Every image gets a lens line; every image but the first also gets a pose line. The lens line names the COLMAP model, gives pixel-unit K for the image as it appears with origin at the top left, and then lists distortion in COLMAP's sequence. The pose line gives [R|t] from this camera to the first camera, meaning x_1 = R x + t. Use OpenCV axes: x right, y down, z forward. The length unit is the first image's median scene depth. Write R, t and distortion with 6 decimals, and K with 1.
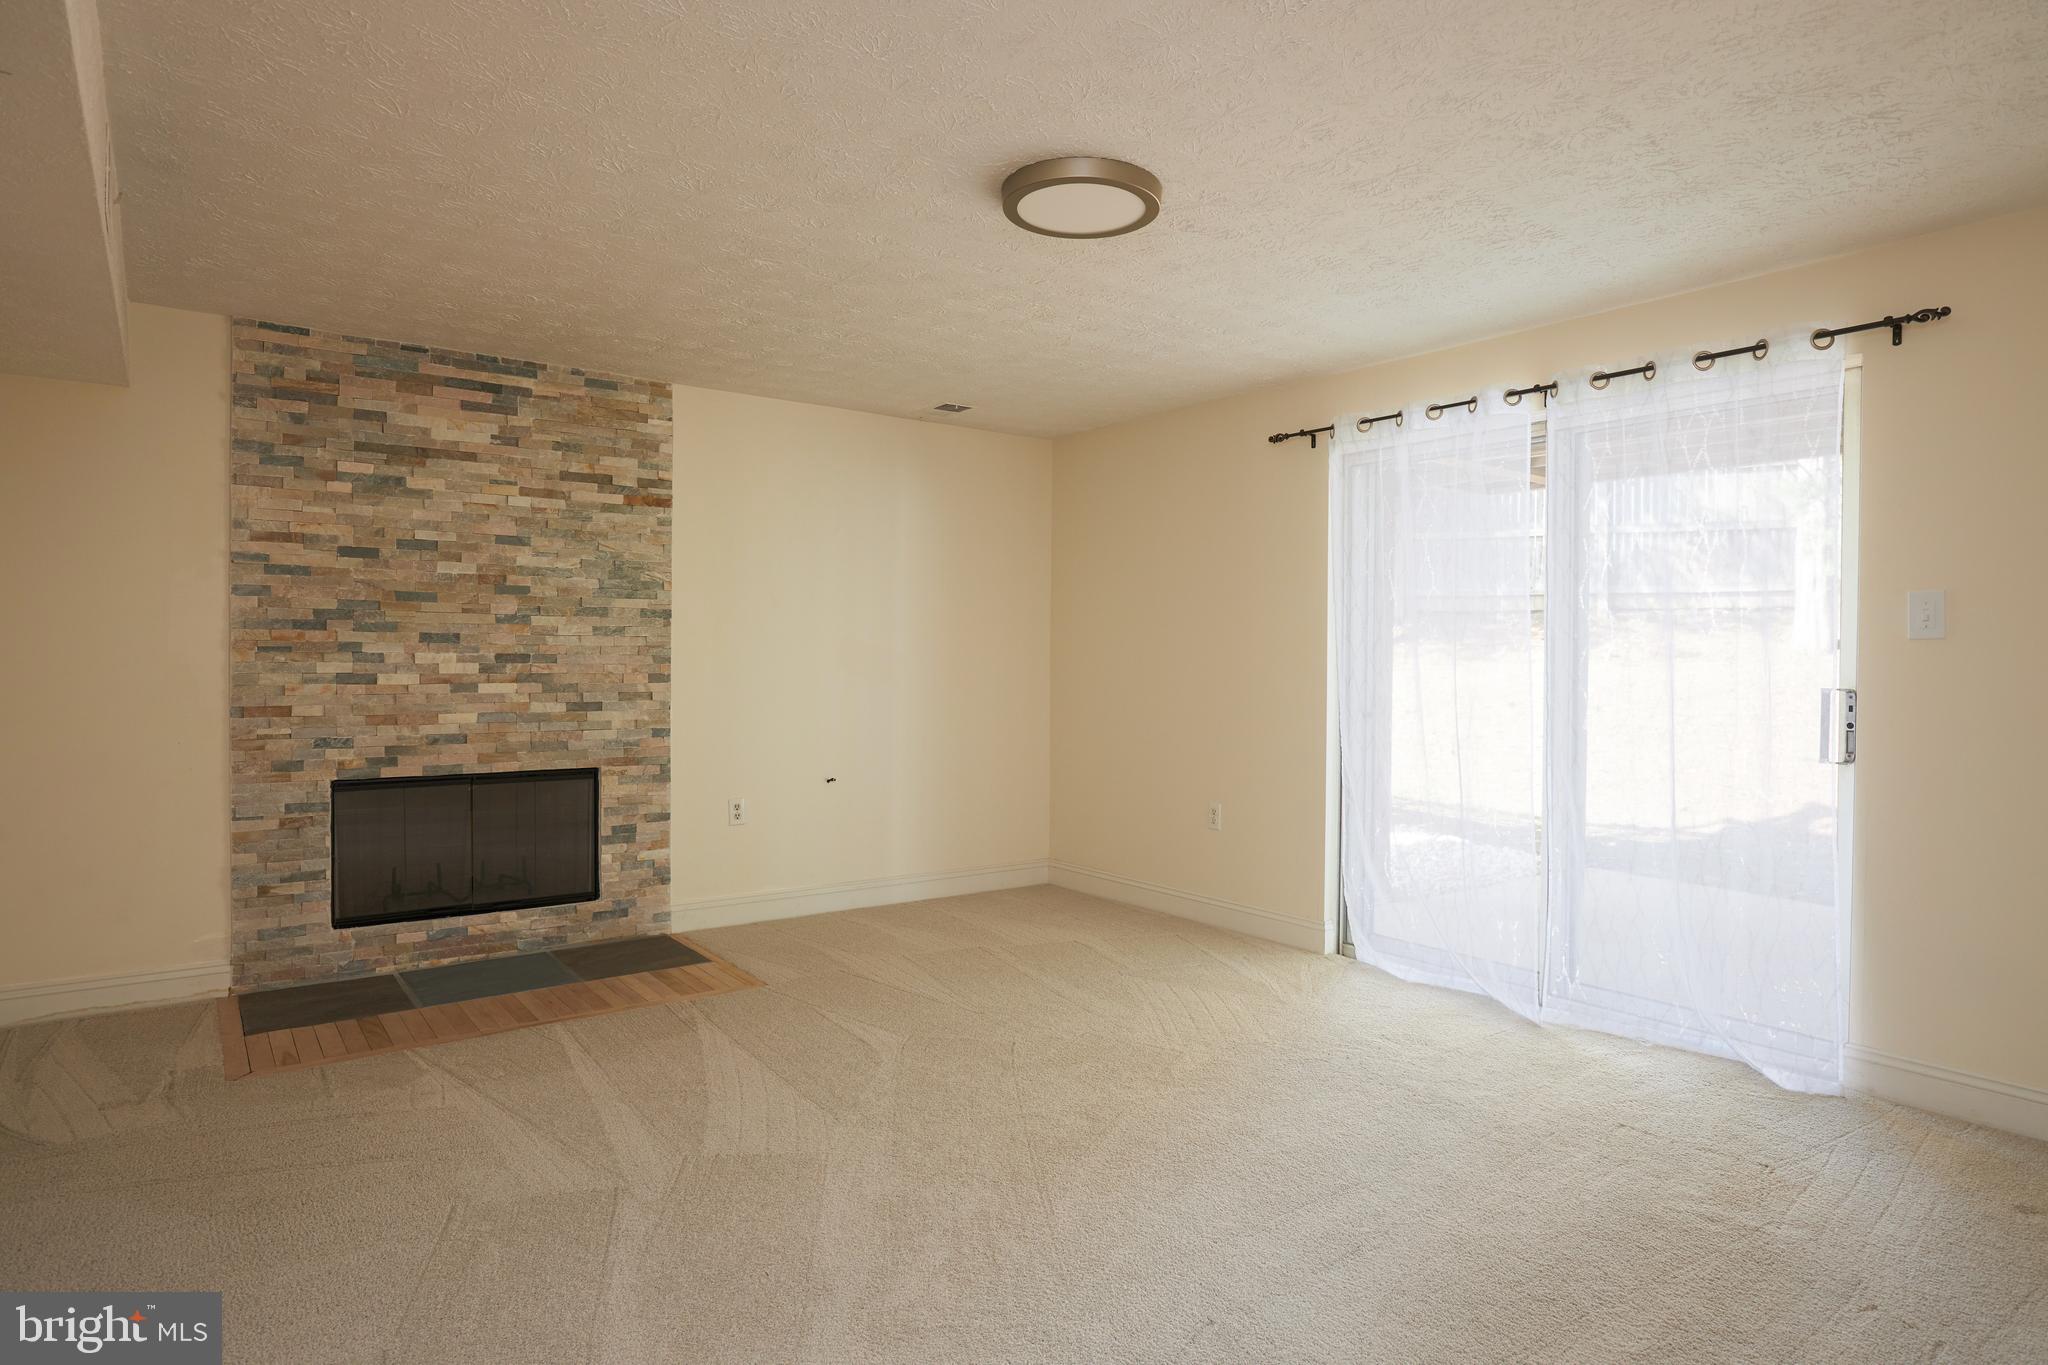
lens RADIAL K [[1139.2, 0, 1027.3], [0, 1139.2, 674.6], [0, 0, 1]] dist [-0.015368, -0.000184]
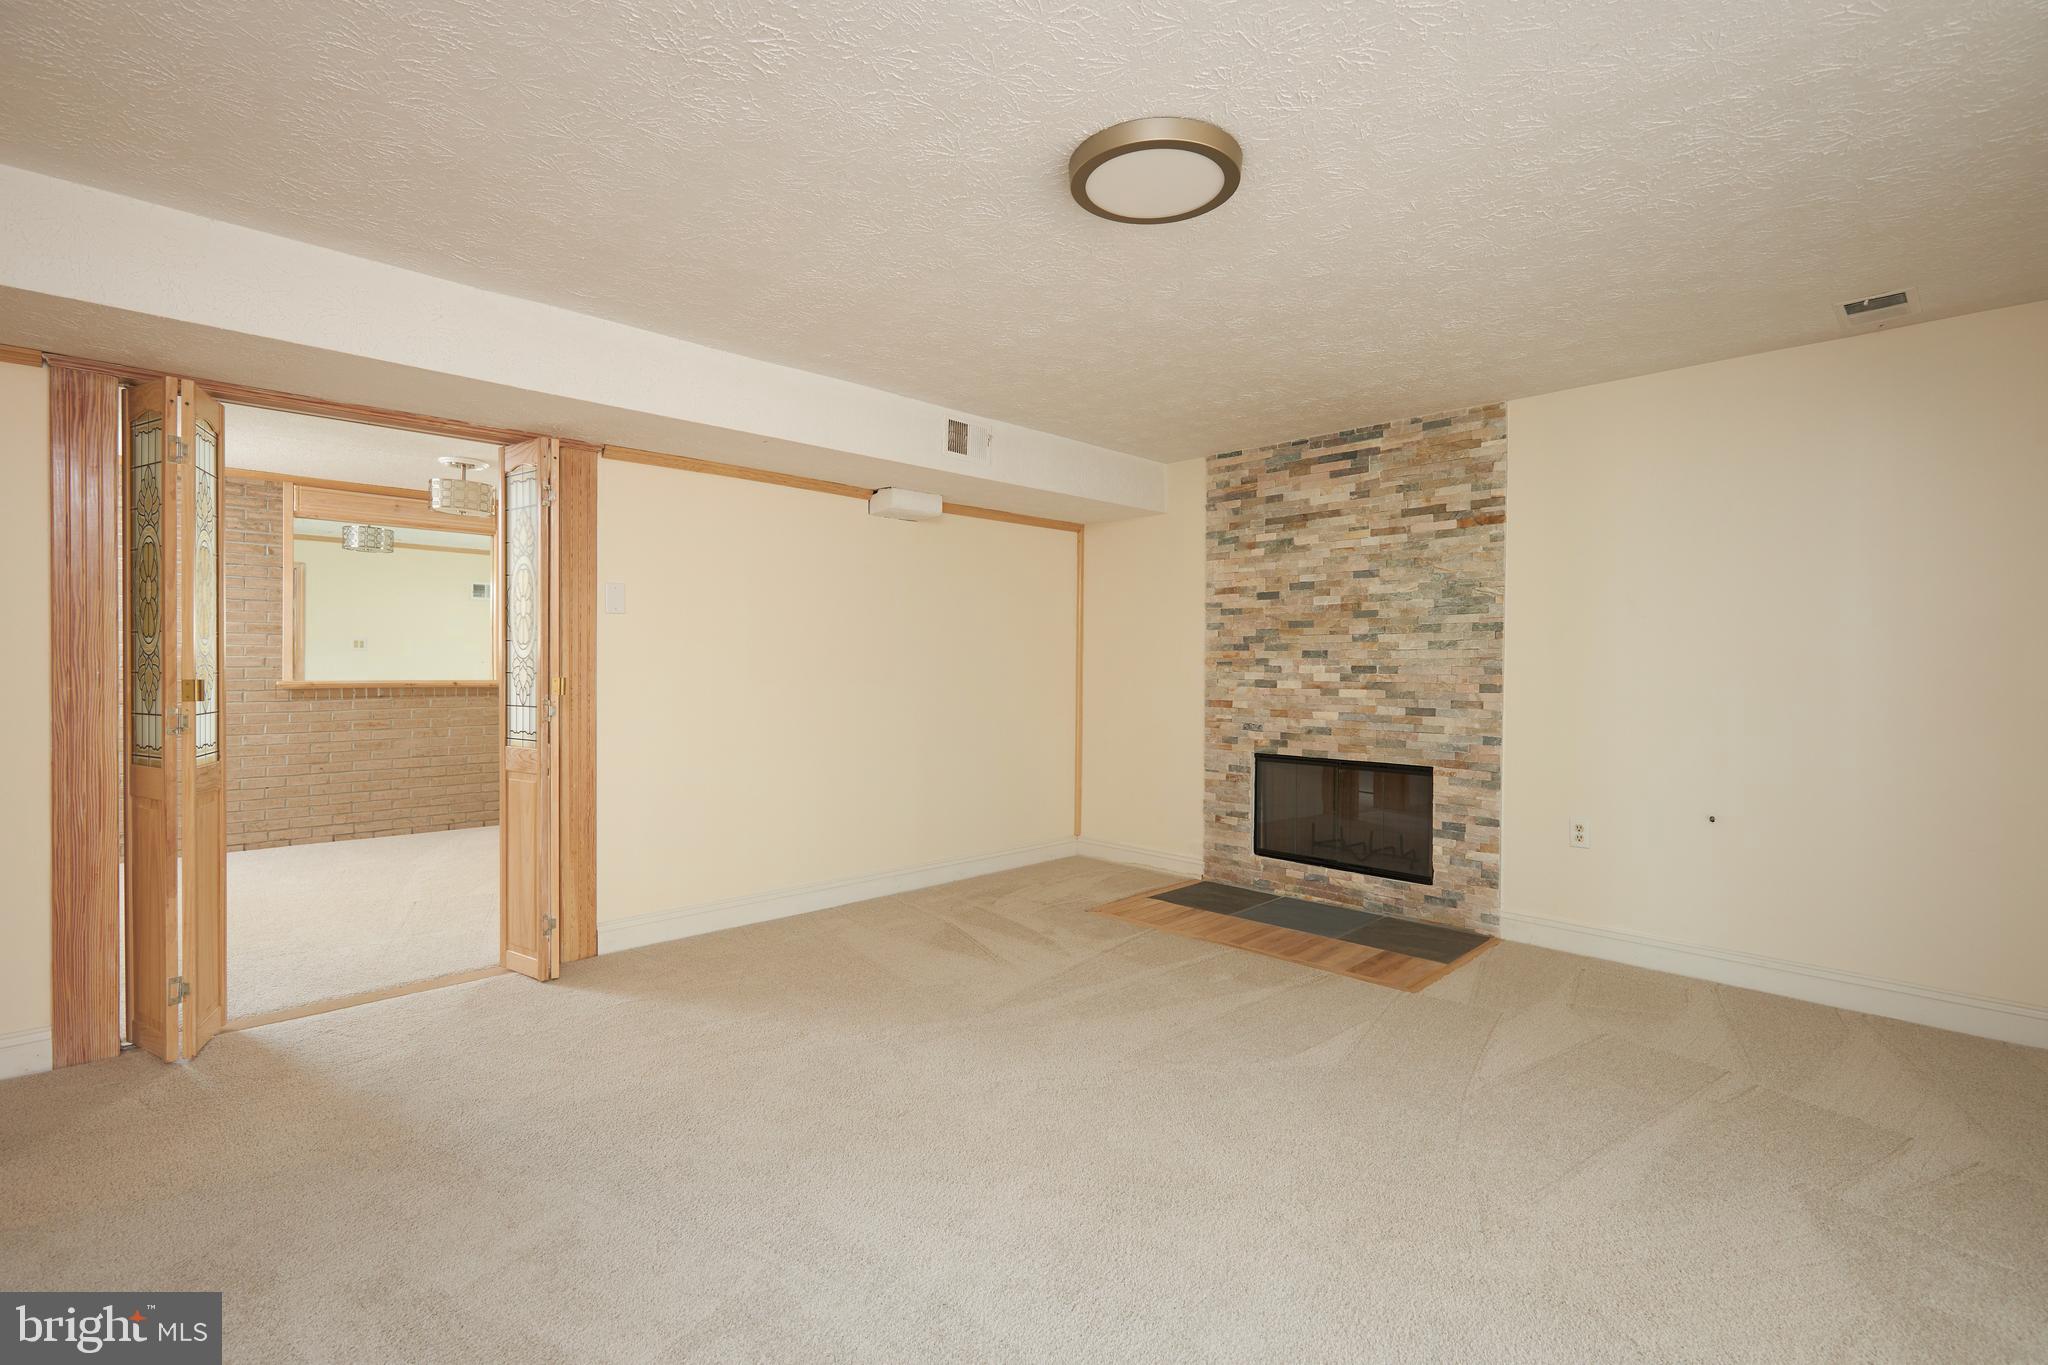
lens RADIAL K [[932.6, 0, 1026.8], [0, 932.6, 675.3], [0, 0, 1]] dist [-0.001238, 0.000275]
pose [[0.135322, 0.004420, -0.990792, 0.511209], [-0.016083, 0.999868, 0.002264, -0.004586], [0.990671, 0.015629, 0.135375, 0.510565]]
